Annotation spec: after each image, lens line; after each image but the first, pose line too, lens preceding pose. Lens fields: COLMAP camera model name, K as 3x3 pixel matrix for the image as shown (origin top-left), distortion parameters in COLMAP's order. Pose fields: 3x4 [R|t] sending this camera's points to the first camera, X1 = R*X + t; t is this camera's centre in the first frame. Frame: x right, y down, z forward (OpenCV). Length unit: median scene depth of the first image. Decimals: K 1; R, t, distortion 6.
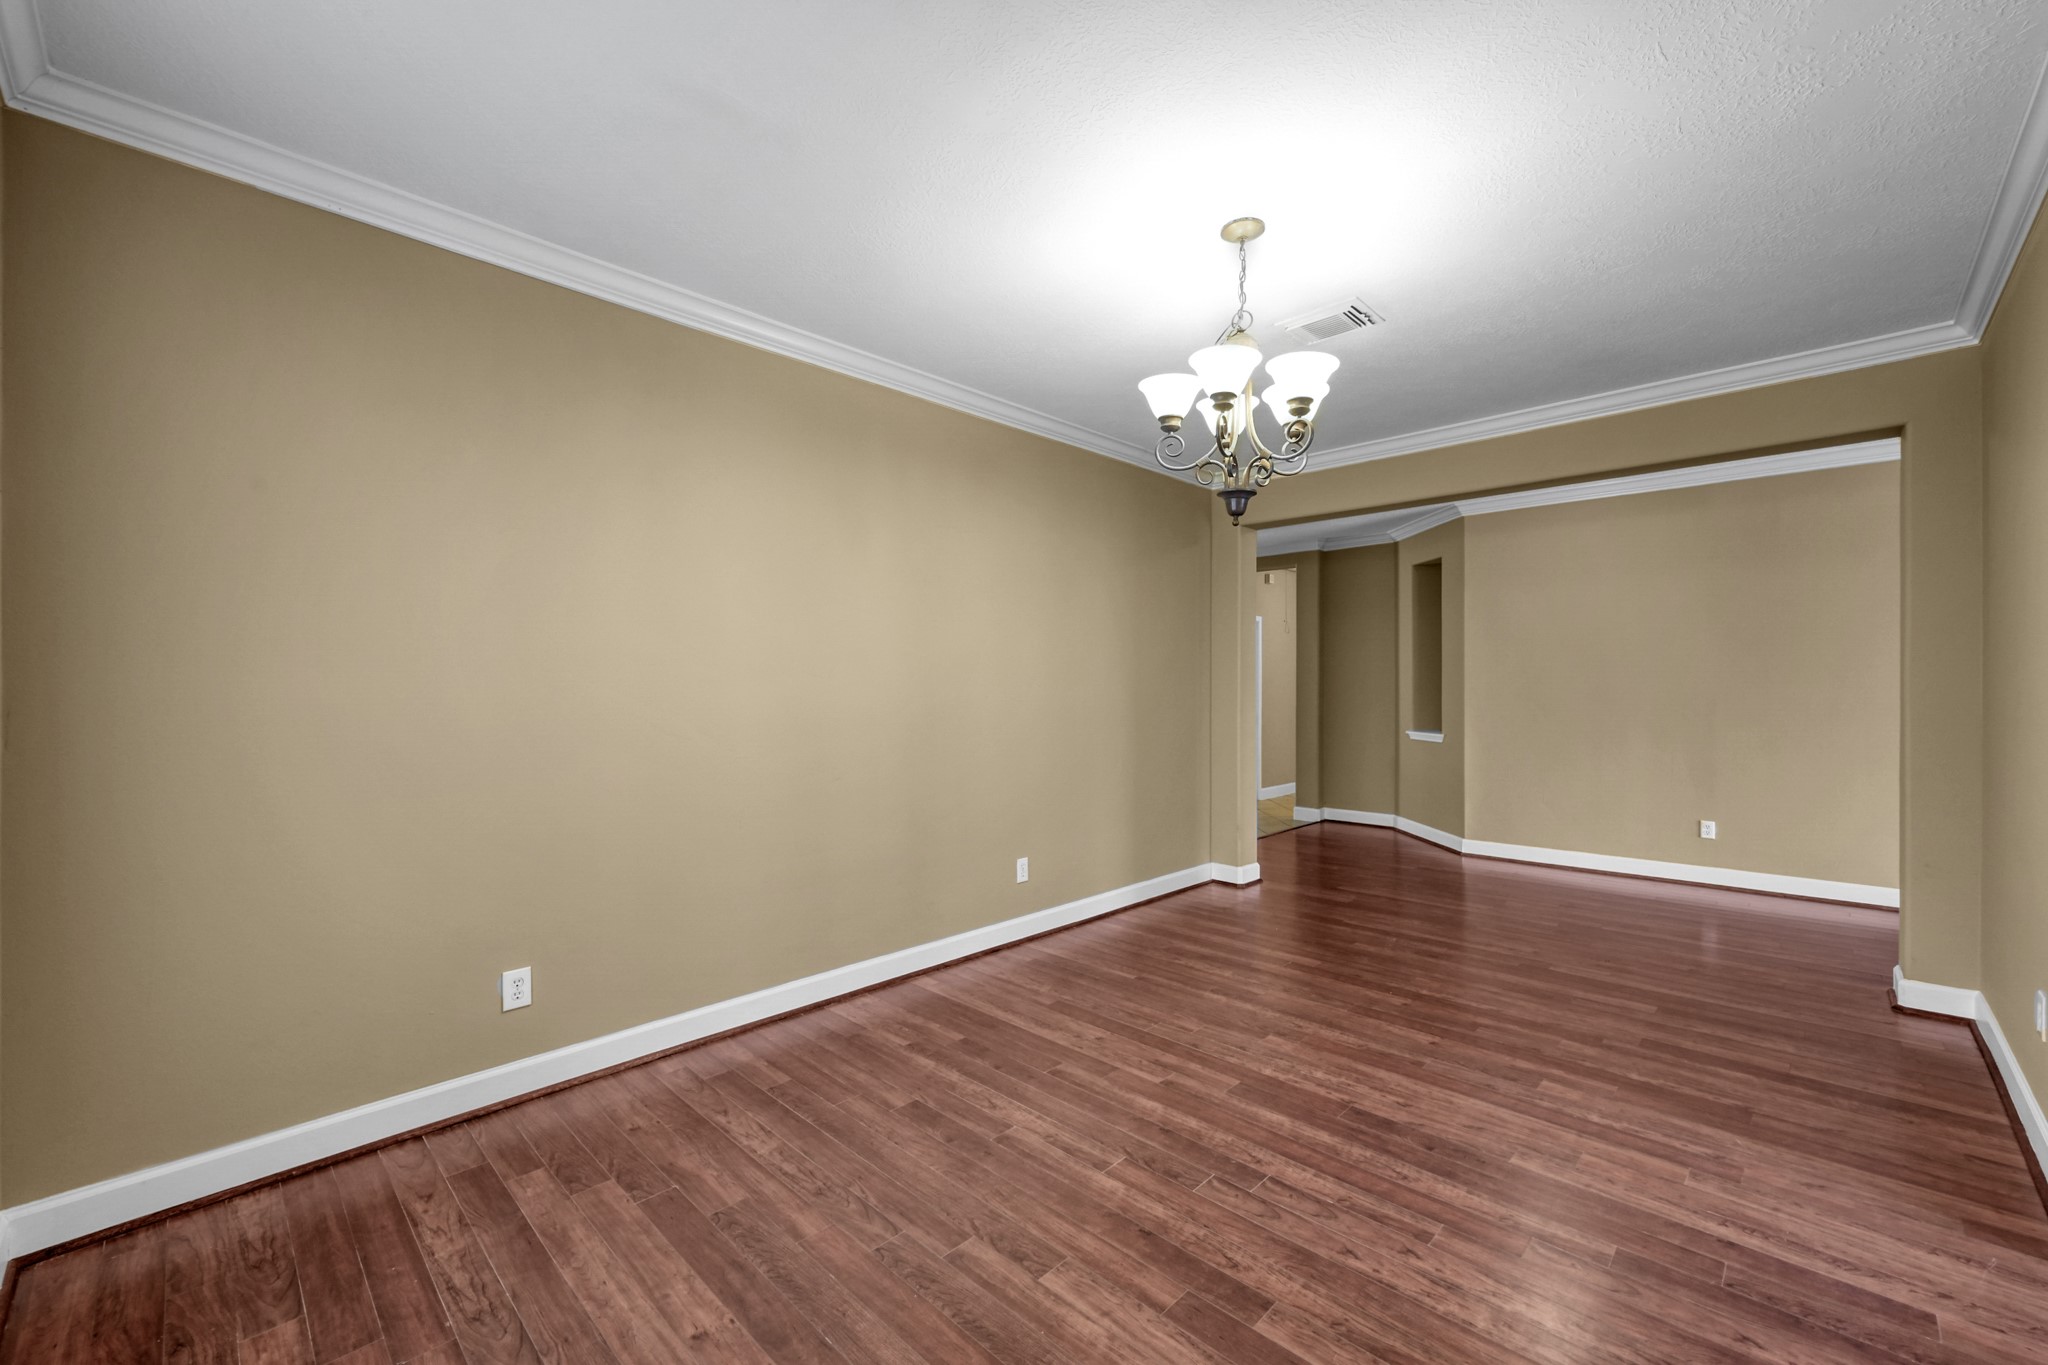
lens RADIAL K [[818.8, 0, 1021.7], [0, 818.8, 669.9], [0, 0, 1]] dist [0.006290, 0.000396]
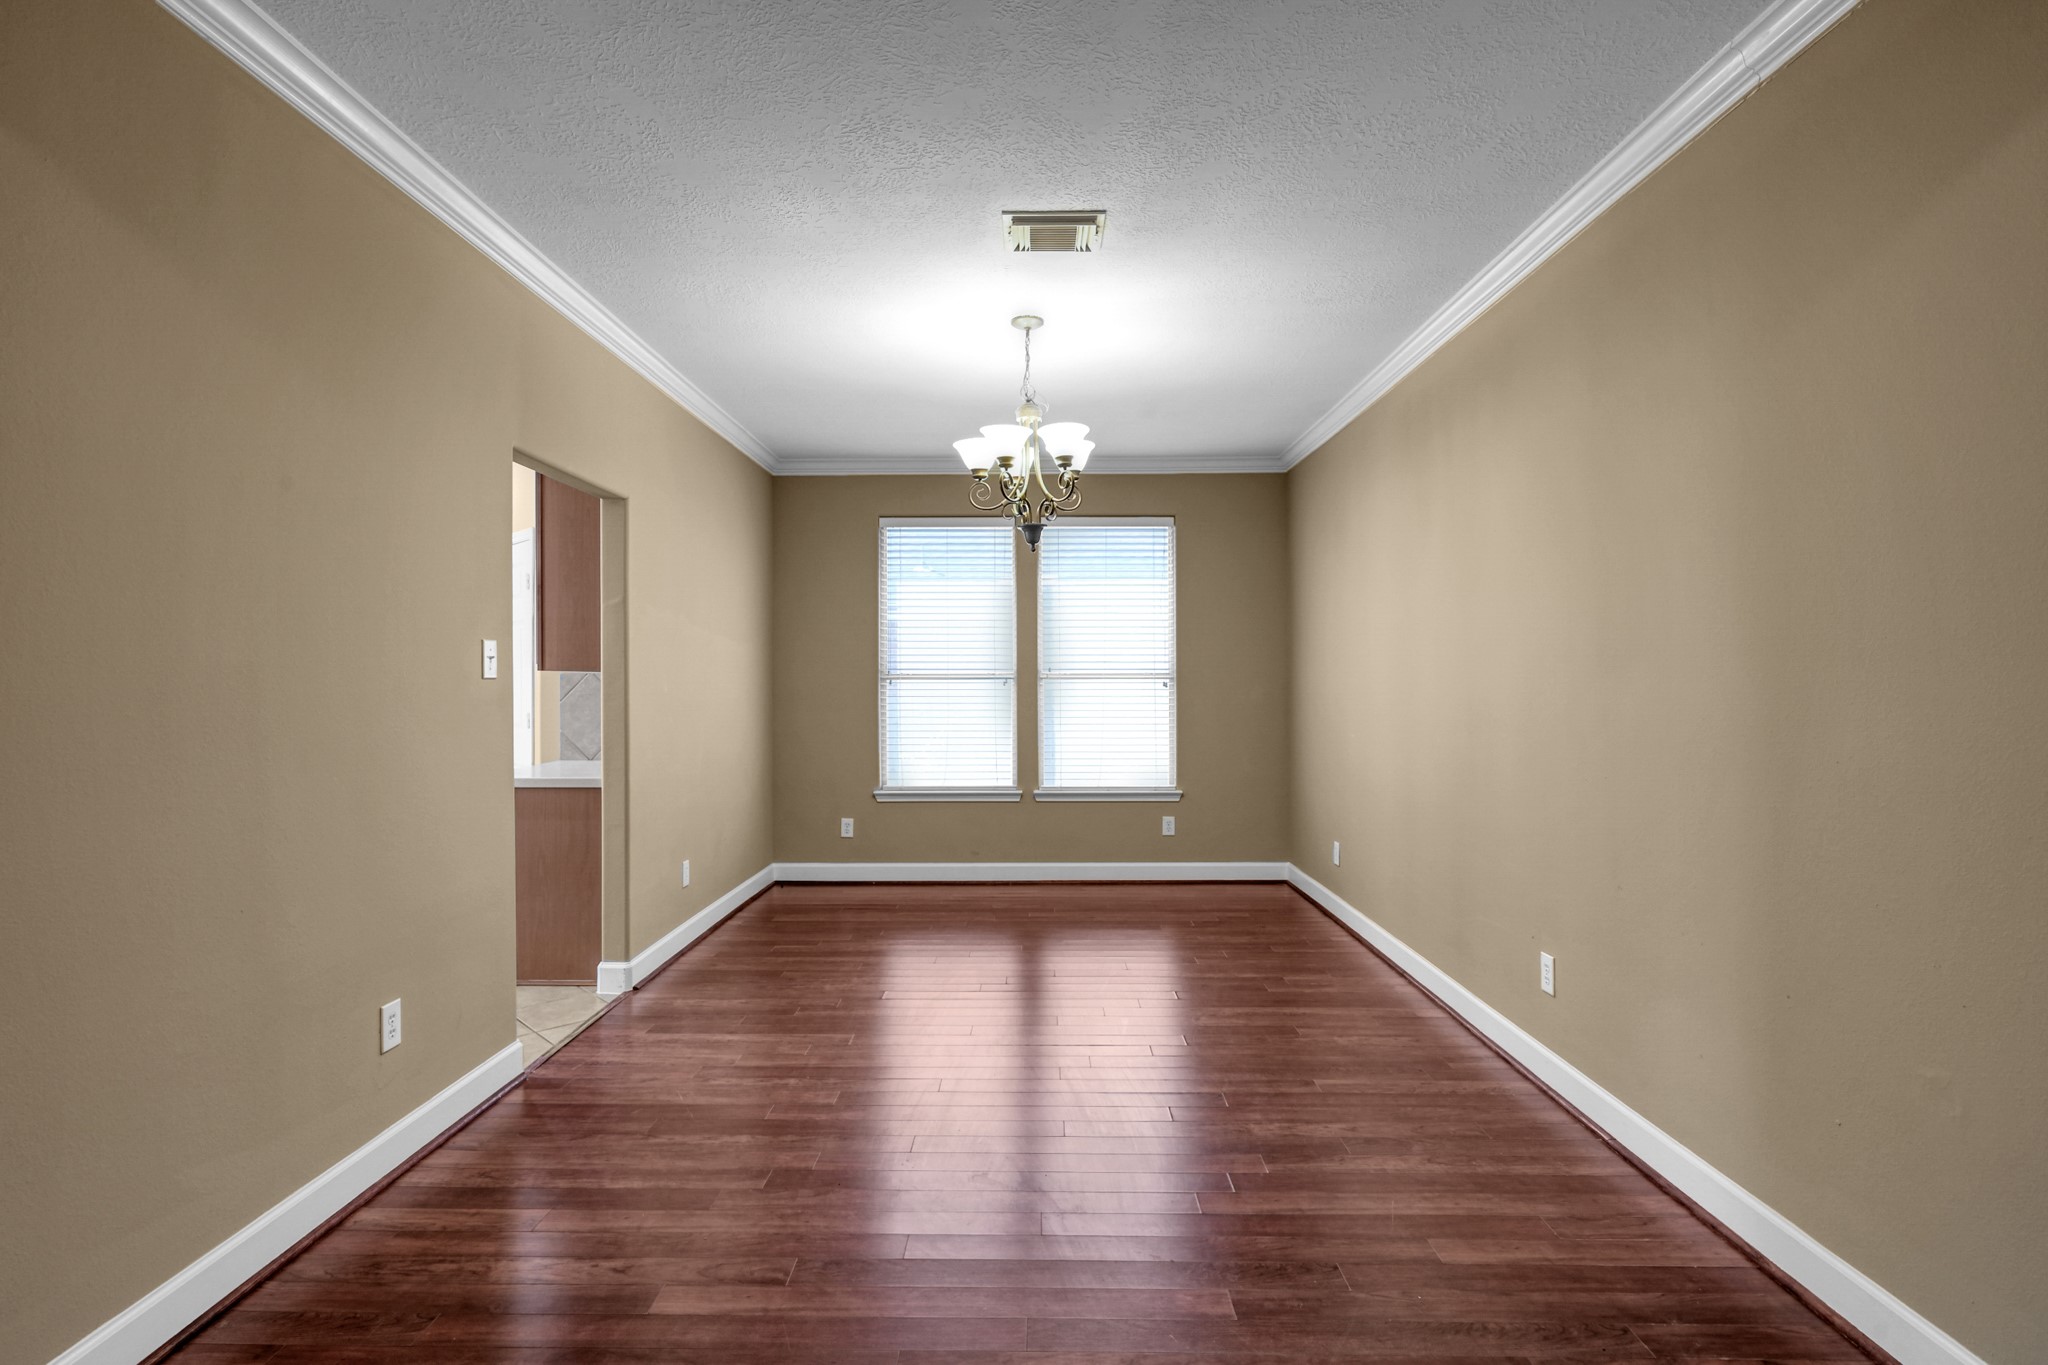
lens RADIAL K [[999.0, 0, 995.8], [0, 999.0, 676.7], [0, 0, 1]] dist [-0.002377, -0.000274]
pose [[-0.737687, -0.000266, -0.675143, 1.366012], [0.014776, 0.999754, -0.016540, 0.040329], [0.674981, -0.022177, -0.737501, 2.128949]]
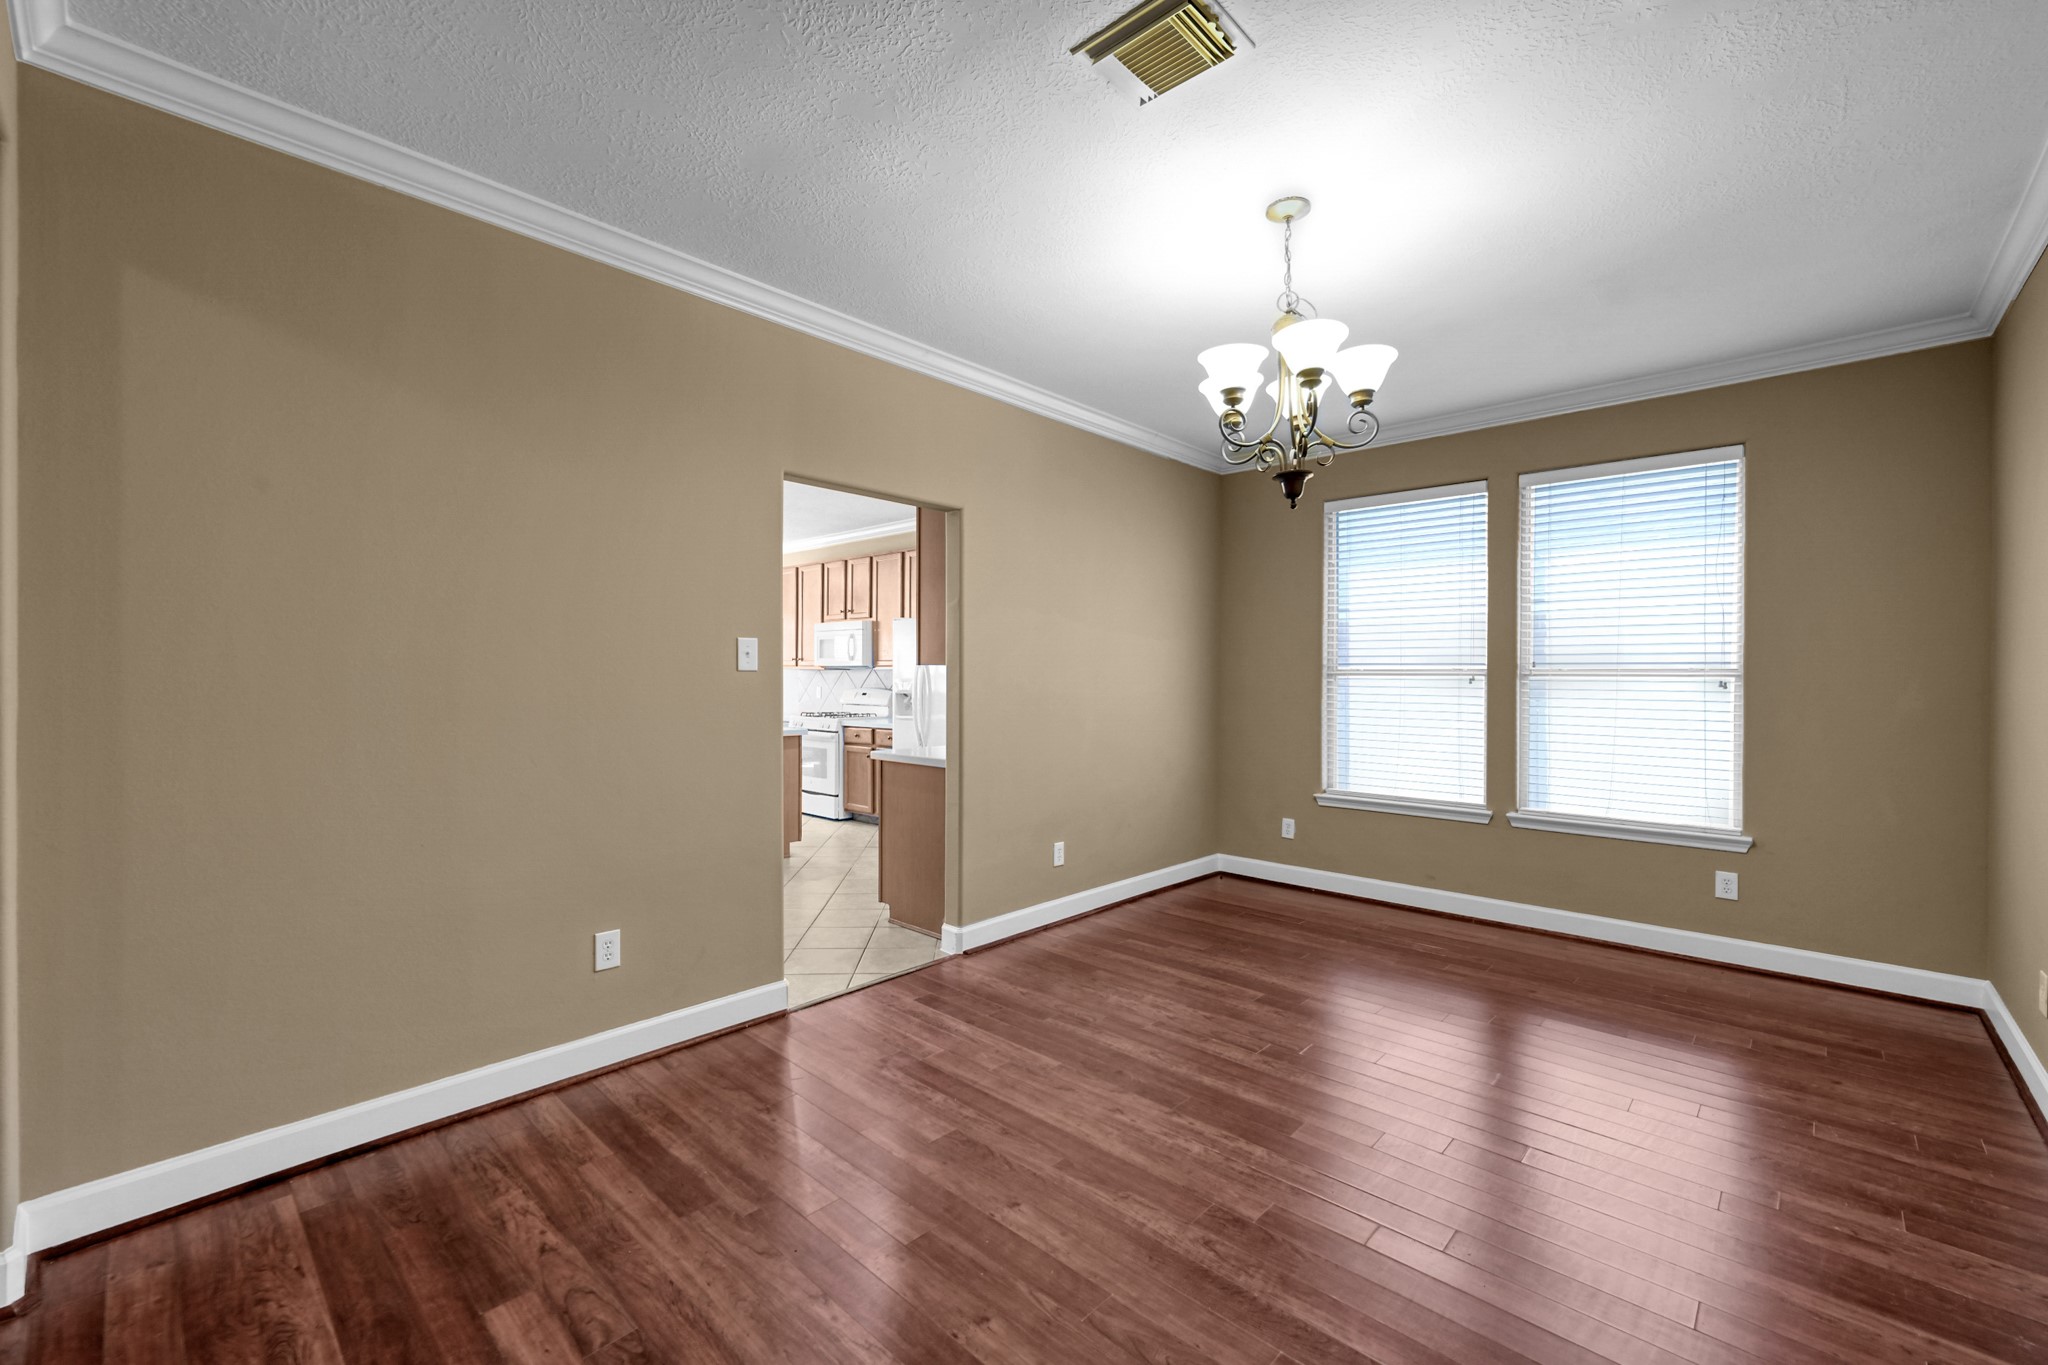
lens RADIAL K [[818.8, 0, 1022.5], [0, 818.8, 680.1], [0, 0, 1]] dist [0.006290, 0.000396]
pose [[-0.999838, -0.004586, -0.017415, 0.605512], [-0.004357, 0.999903, -0.013205, 0.041260], [0.017474, -0.013127, -0.999761, 1.996851]]
